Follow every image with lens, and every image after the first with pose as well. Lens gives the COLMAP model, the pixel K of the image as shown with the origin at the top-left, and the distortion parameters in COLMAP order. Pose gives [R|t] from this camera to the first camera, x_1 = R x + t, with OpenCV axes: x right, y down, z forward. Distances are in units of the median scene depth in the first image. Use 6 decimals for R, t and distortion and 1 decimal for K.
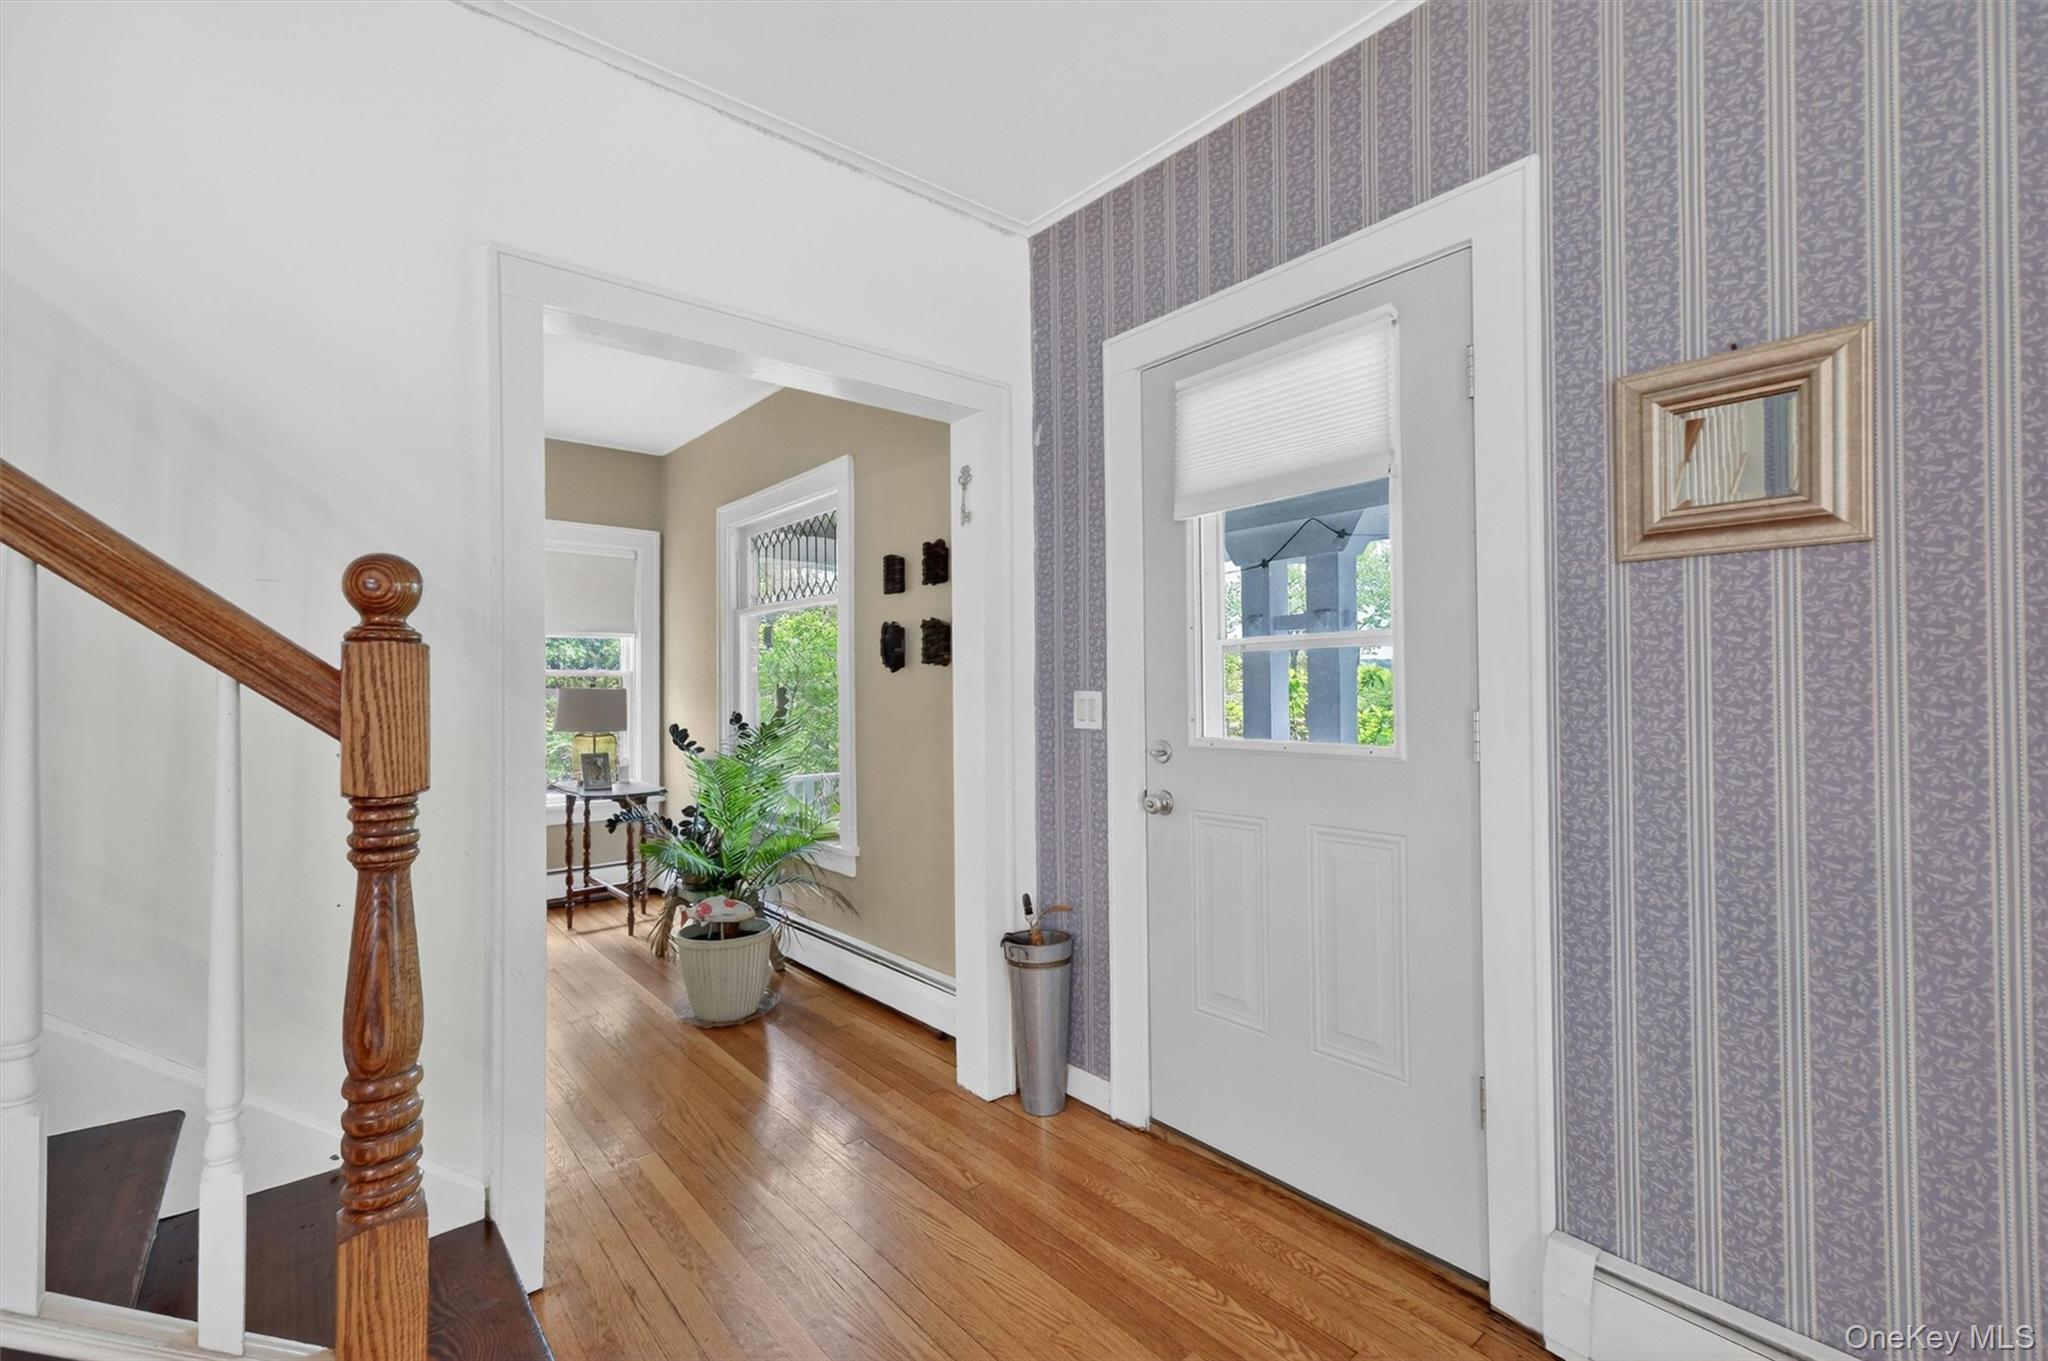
lens RADIAL K [[873.3, 0, 1024.0], [0, 873.3, 680.5], [0, 0, 1]] dist [-0.001725, -0.000030]
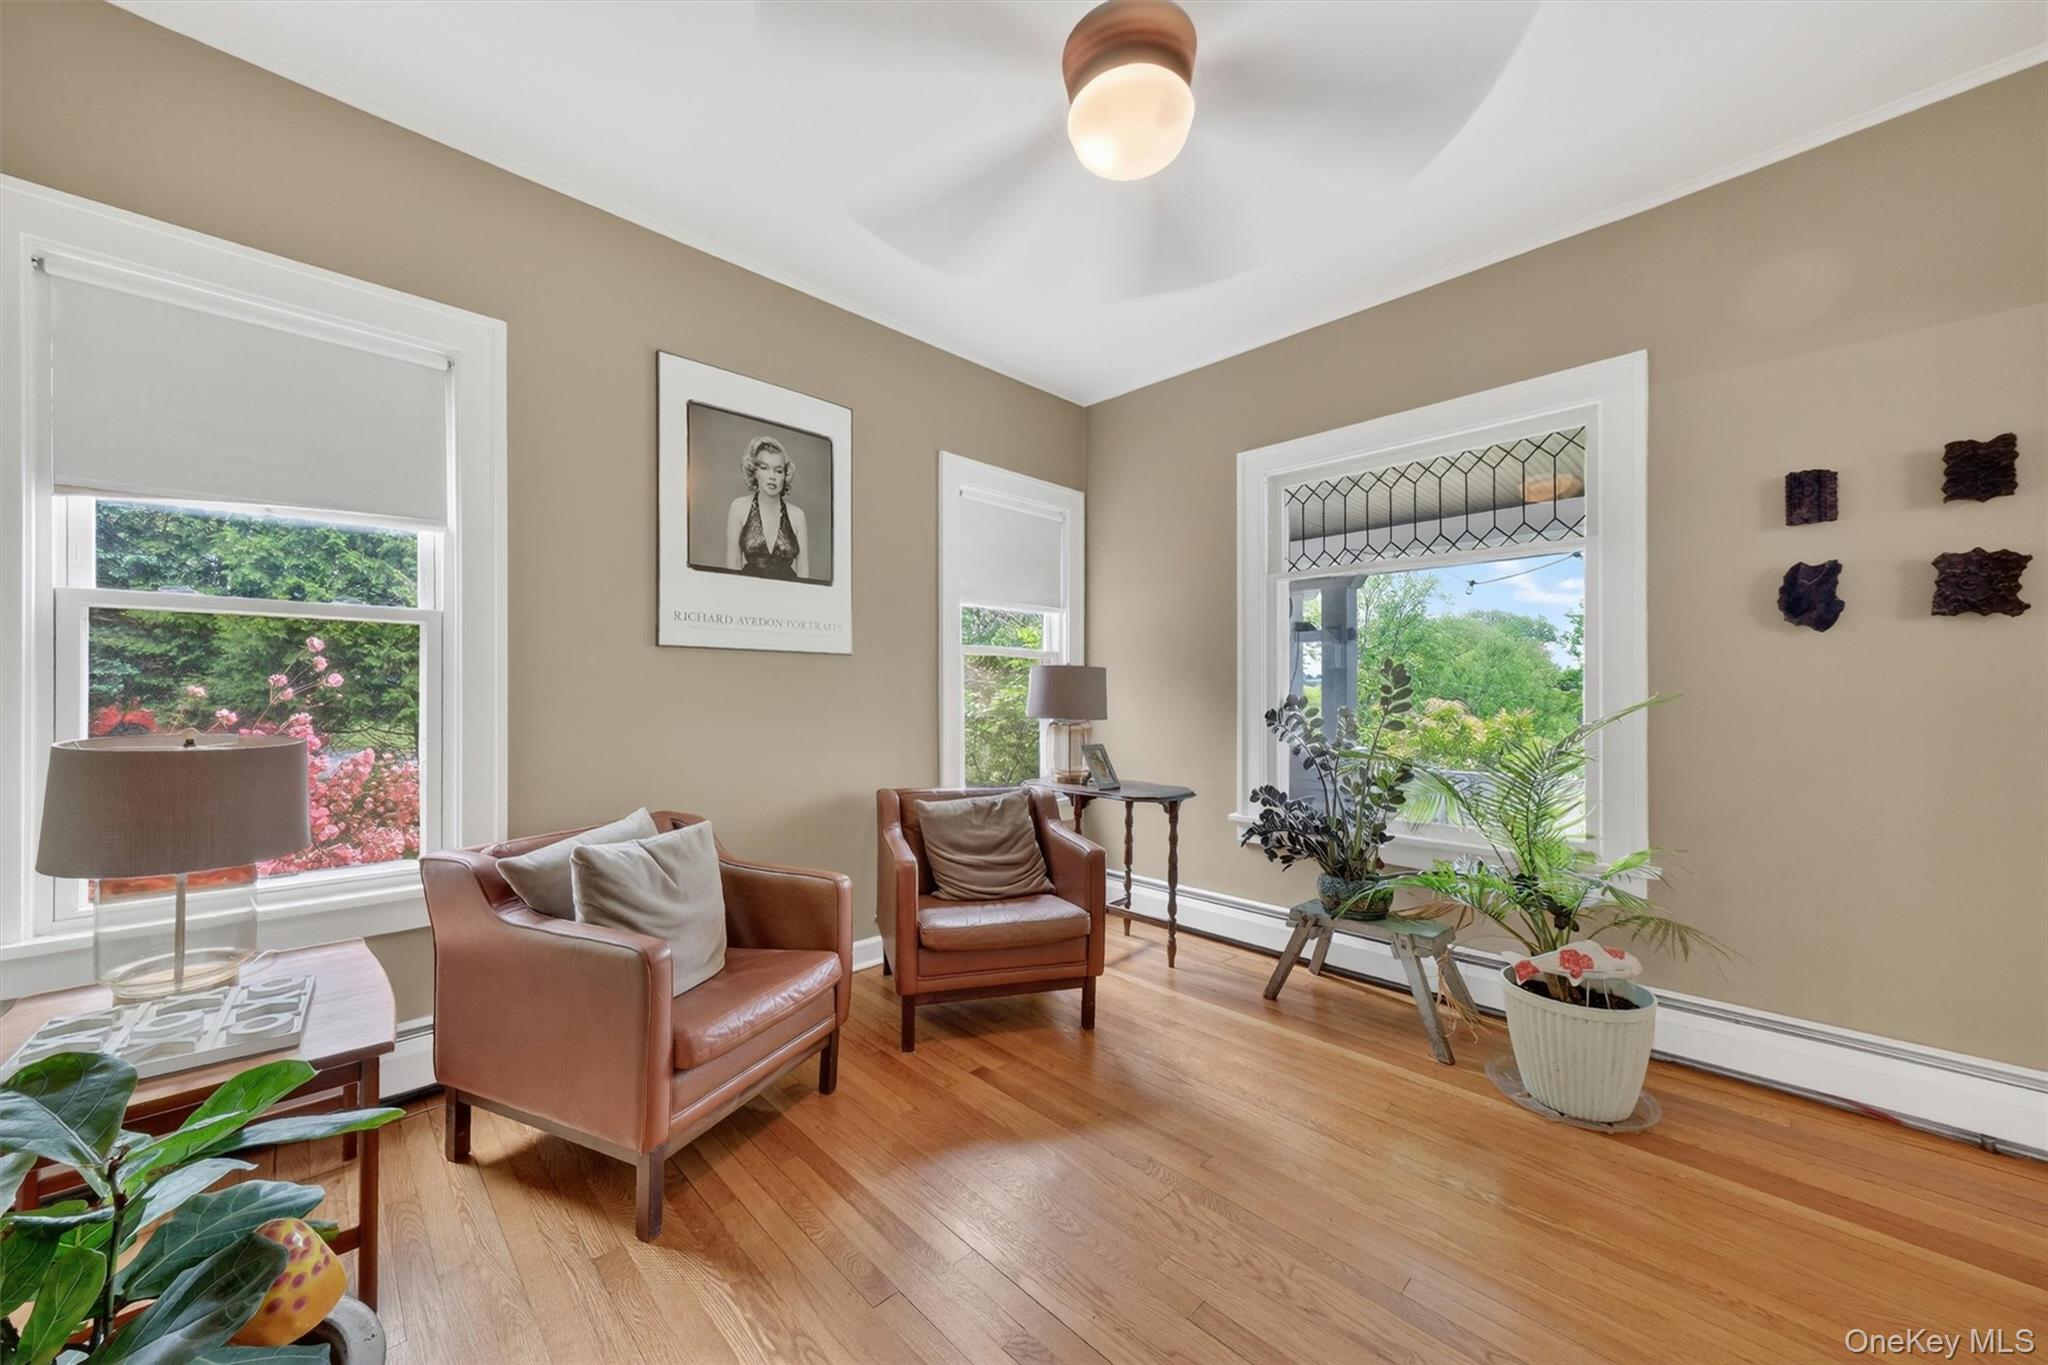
lens RADIAL K [[757.1, 0, 1017.0], [0, 757.1, 697.1], [0, 0, 1]] dist [0.001269, 0.000267]
pose [[0.998238, 0.012845, 0.057937, -0.838205], [-0.012972, 0.999914, 0.001819, 0.051318], [-0.057909, -0.002568, 0.998319, 0.412707]]
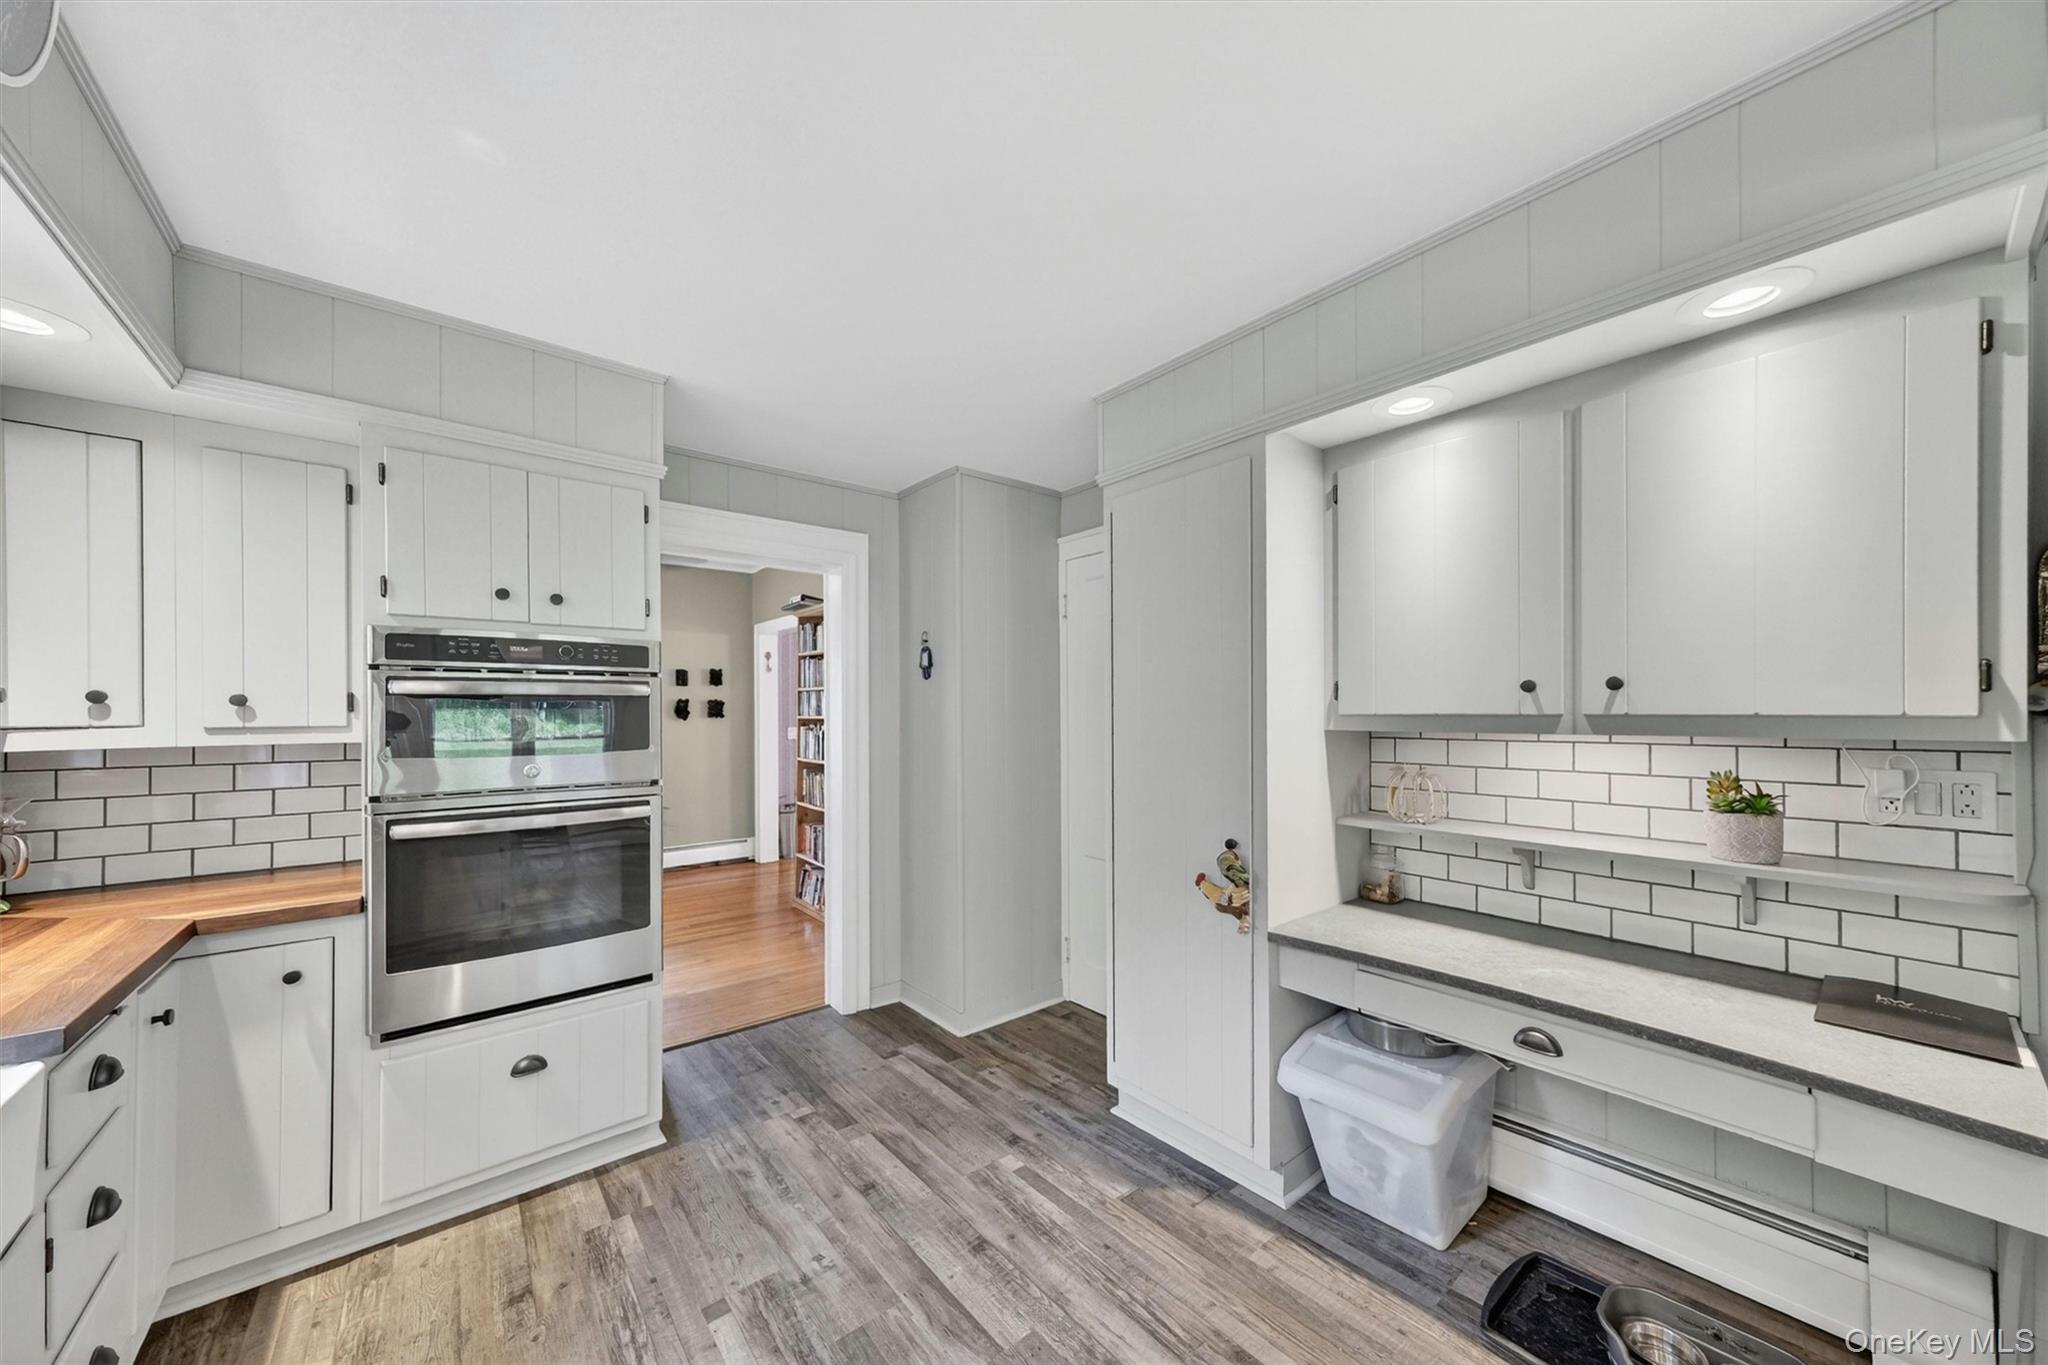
lens RADIAL K [[726.7, 0, 1020.2], [0, 726.7, 702.8], [0, 0, 1]] dist [0.023804, 0.000100]
pose [[0.031338, 0.027797, 0.999122, -2.062190], [-0.005105, 0.999605, -0.027650, -0.005988], [-0.999496, -0.004234, 0.031467, 0.038702]]
